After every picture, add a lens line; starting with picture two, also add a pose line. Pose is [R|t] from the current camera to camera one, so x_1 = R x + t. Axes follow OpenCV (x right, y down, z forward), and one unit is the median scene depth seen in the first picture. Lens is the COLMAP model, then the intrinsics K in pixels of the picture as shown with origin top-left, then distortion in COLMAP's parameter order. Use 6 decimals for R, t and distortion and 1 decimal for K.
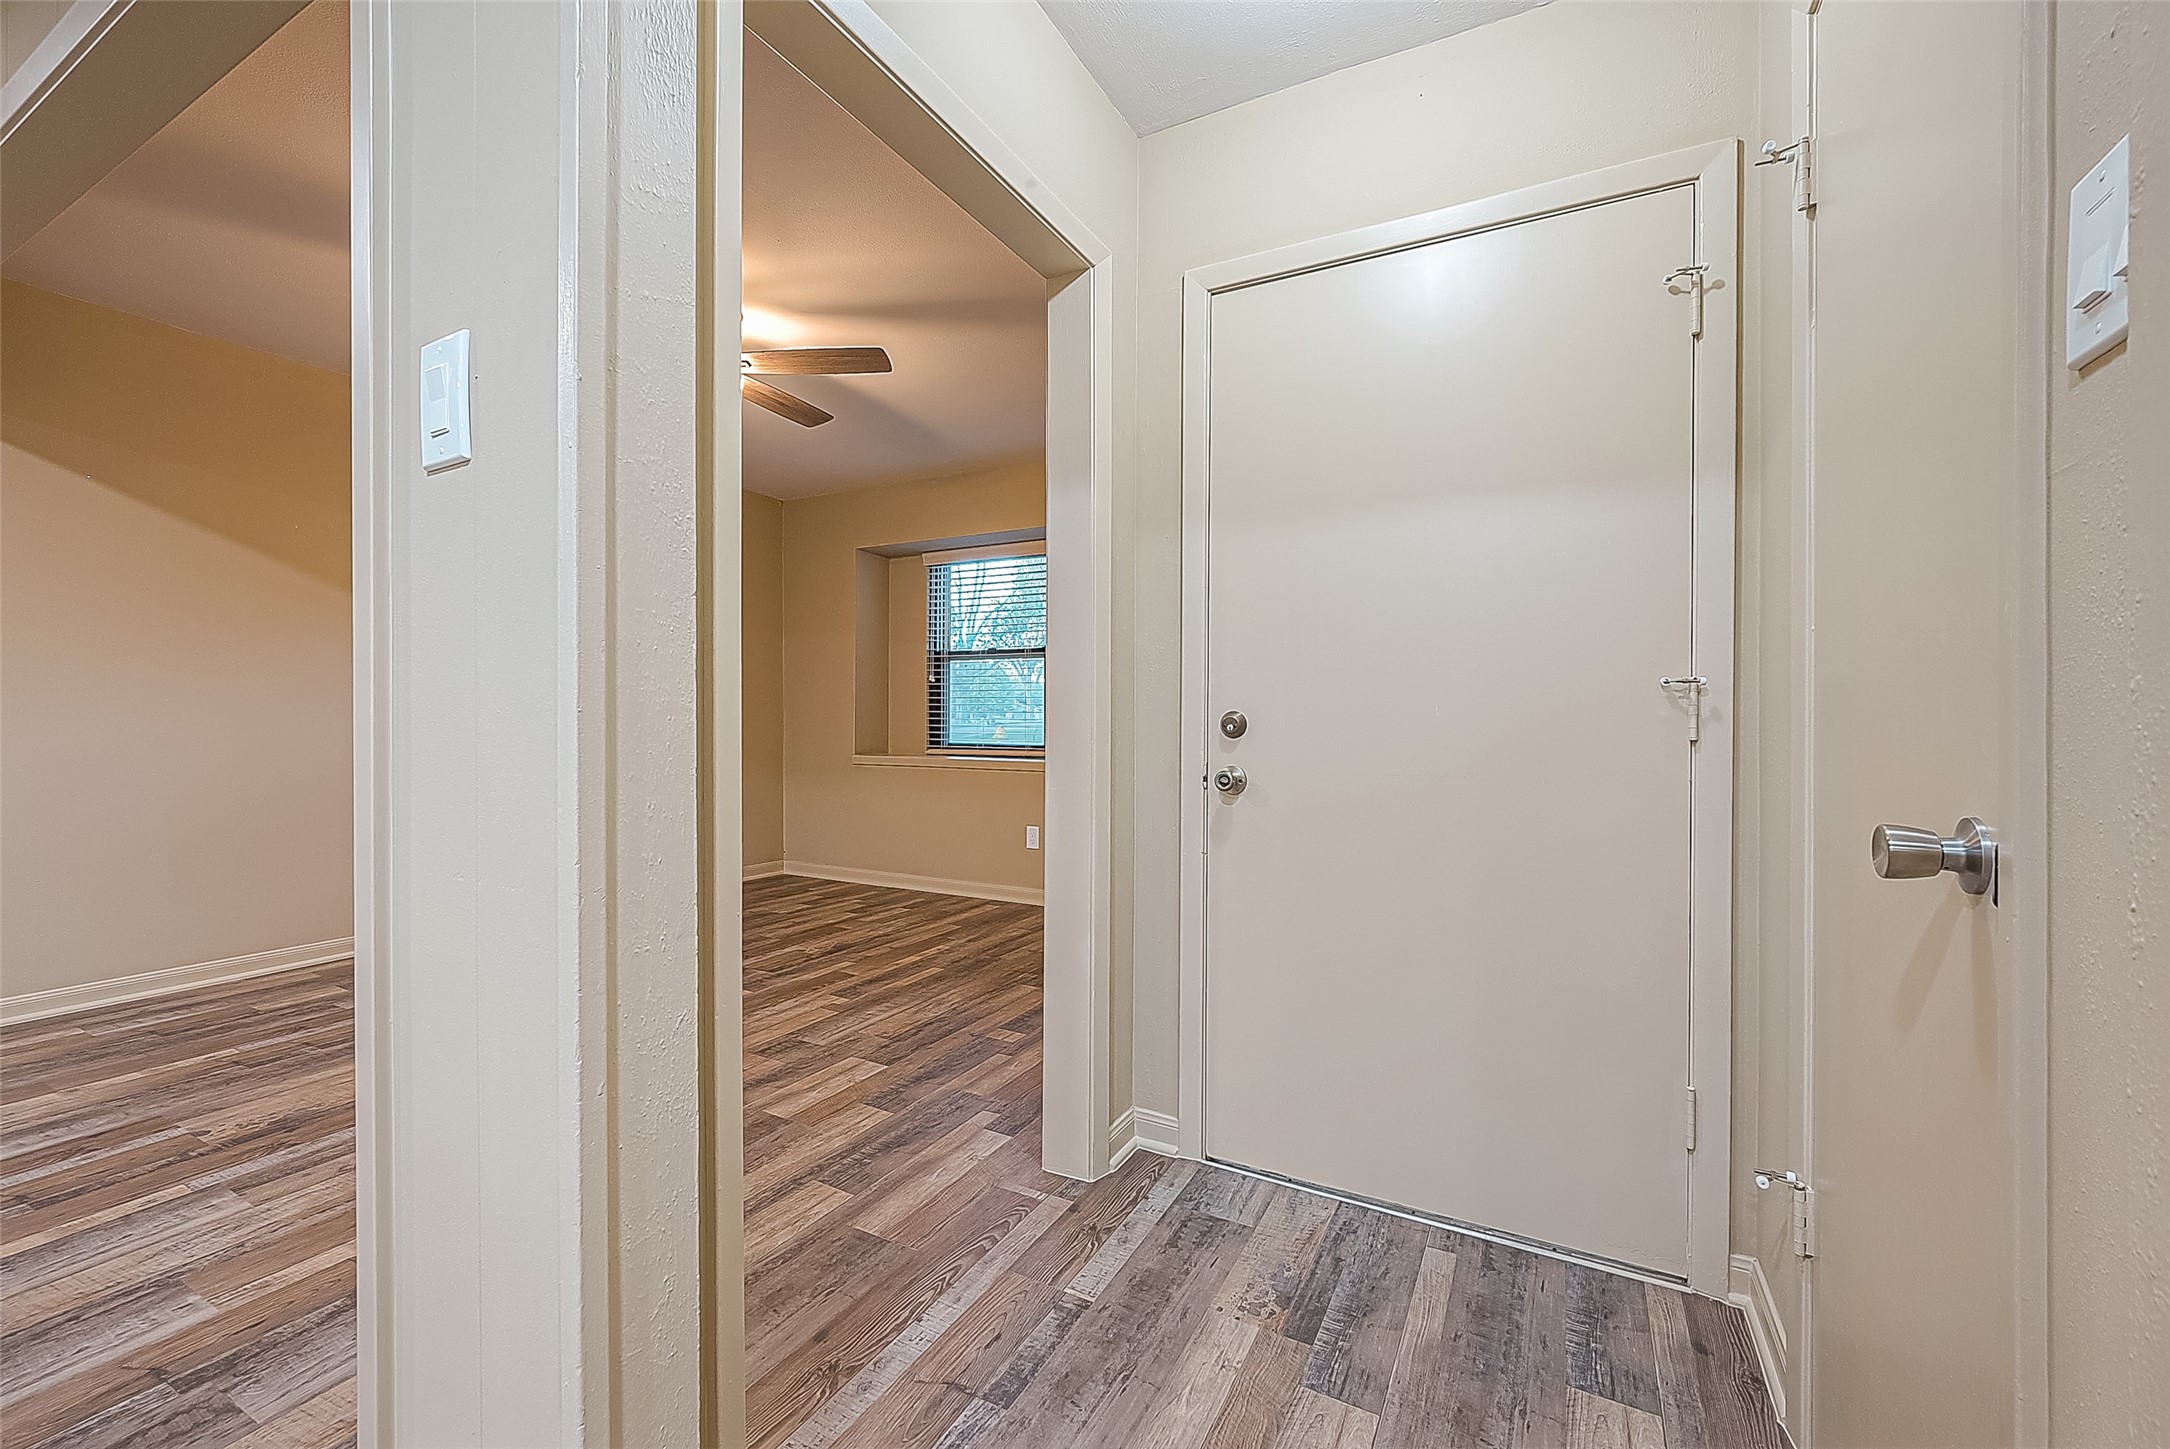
lens RADIAL K [[861.2, 0, 1132.8], [0, 861.2, 721.0], [0, 0, 1]] dist [0.000080, 0.000125]
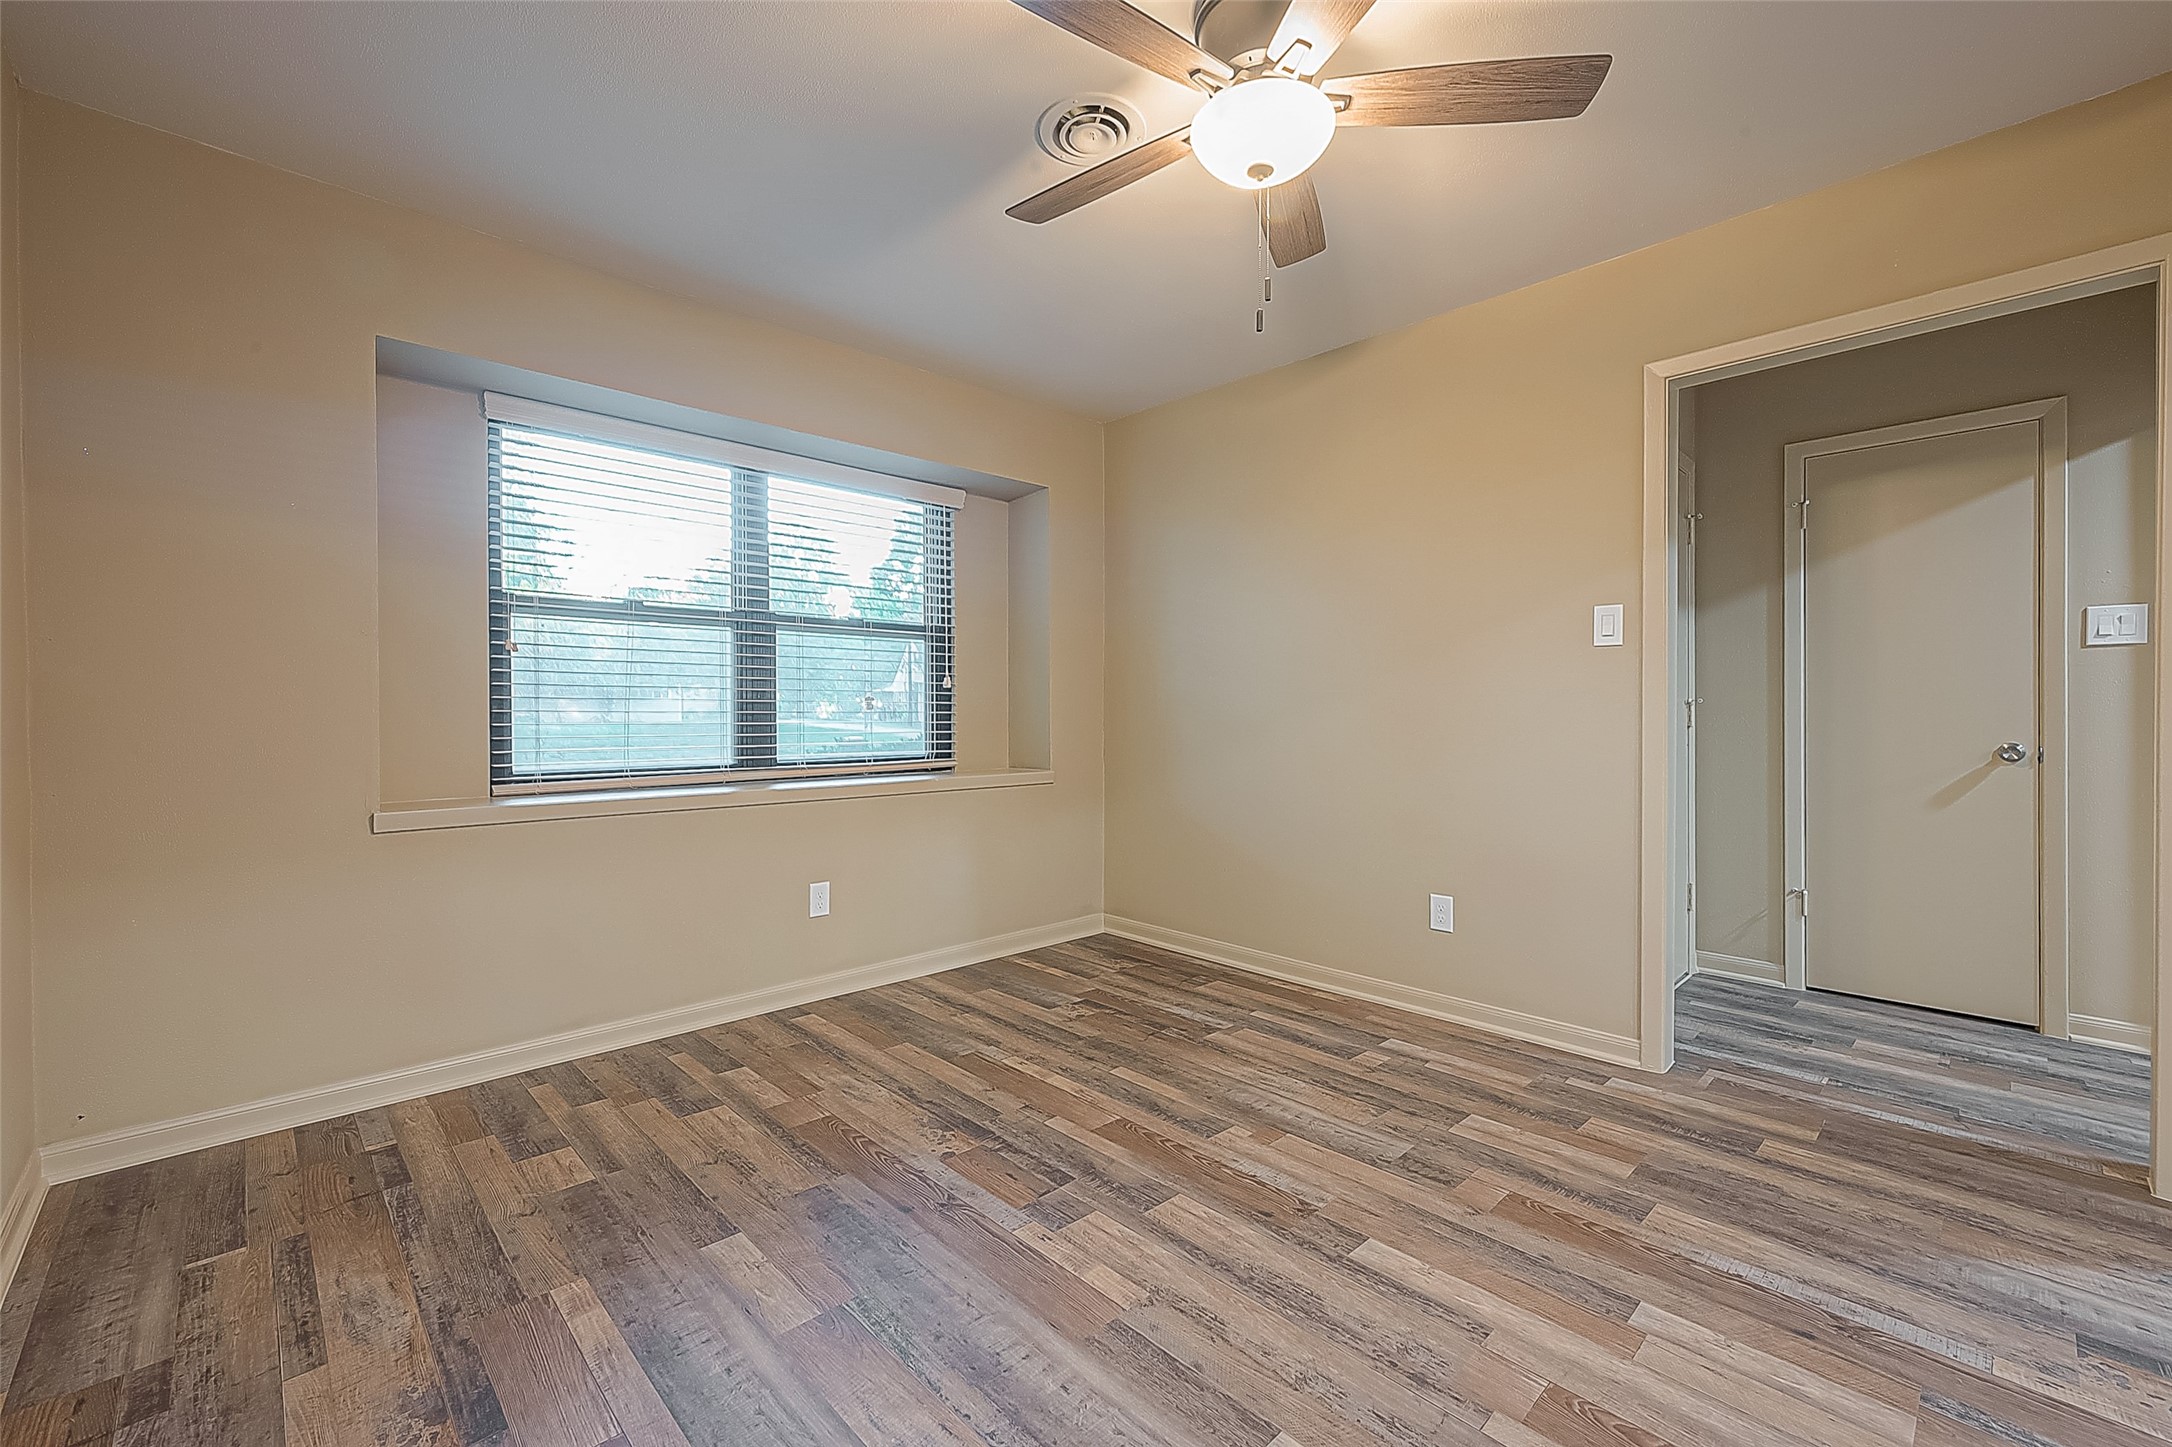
lens RADIAL K [[884.2, 0, 1082.0], [0, 884.2, 715.7], [0, 0, 1]] dist [0.002763, 0.000173]
pose [[0.344352, -0.008356, 0.938803, -1.103284], [0.008030, 0.999950, 0.005955, -0.014603], [-0.938806, 0.005488, 0.344402, 0.919168]]
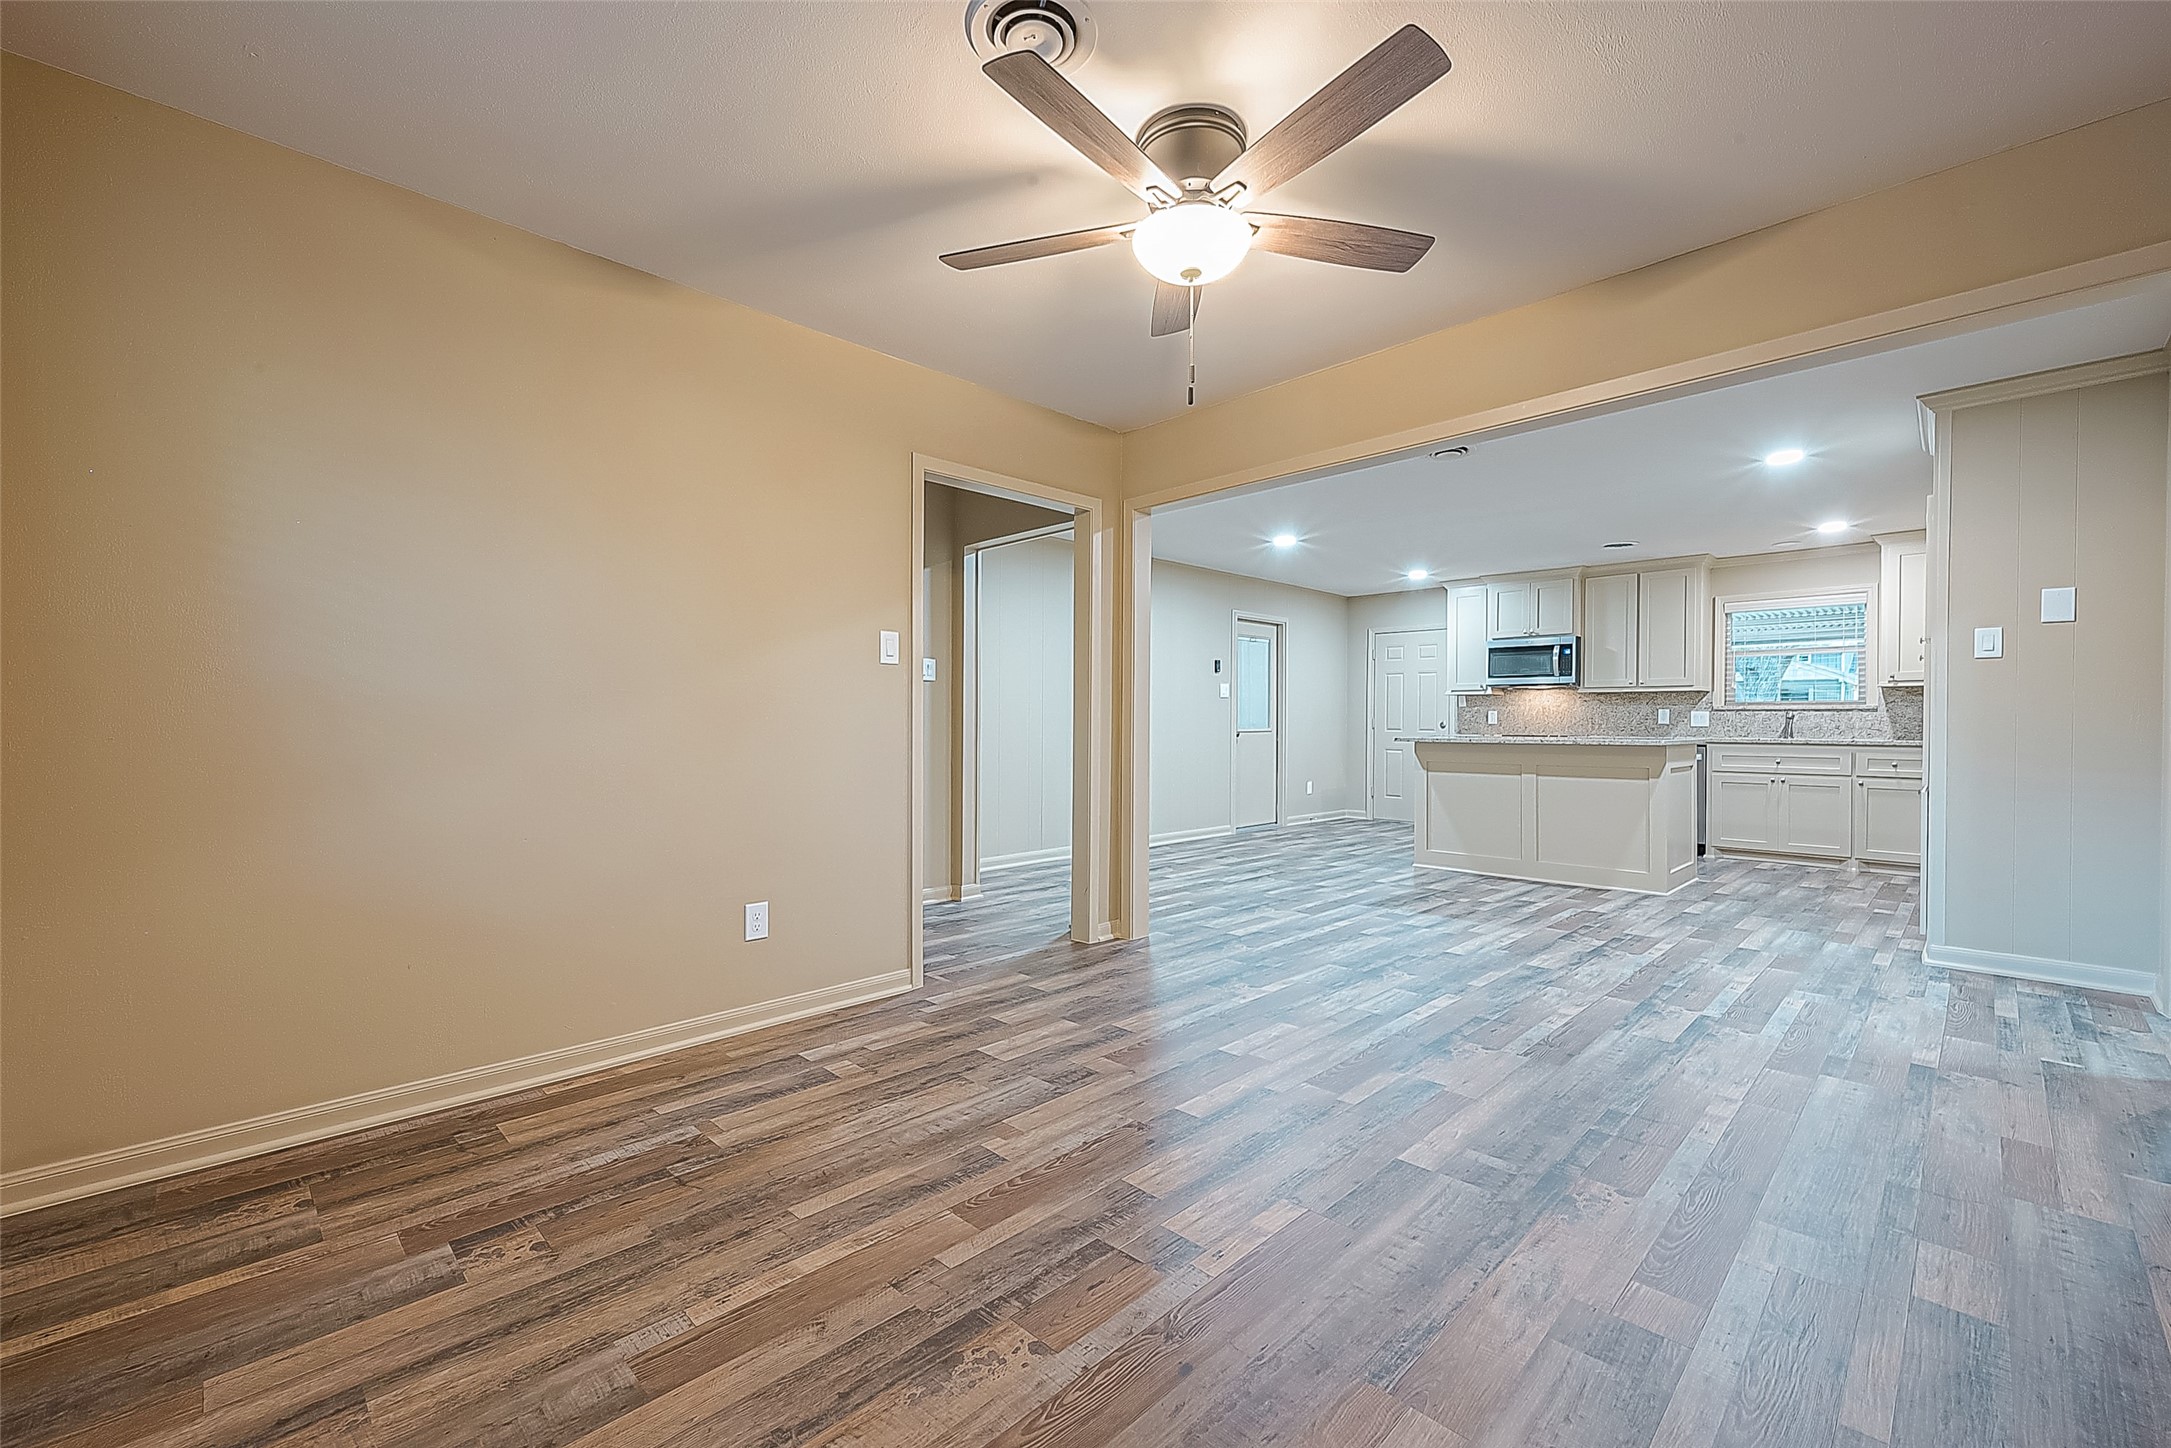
lens RADIAL K [[864.1, 0, 1086.0], [0, 864.1, 730.0], [0, 0, 1]] dist [0.000646, 0.000255]
pose [[-0.941267, -0.010315, 0.337505, -0.666533], [-0.004410, 0.999824, 0.018256, -0.012479], [-0.337633, 0.015695, -0.941147, 1.695229]]
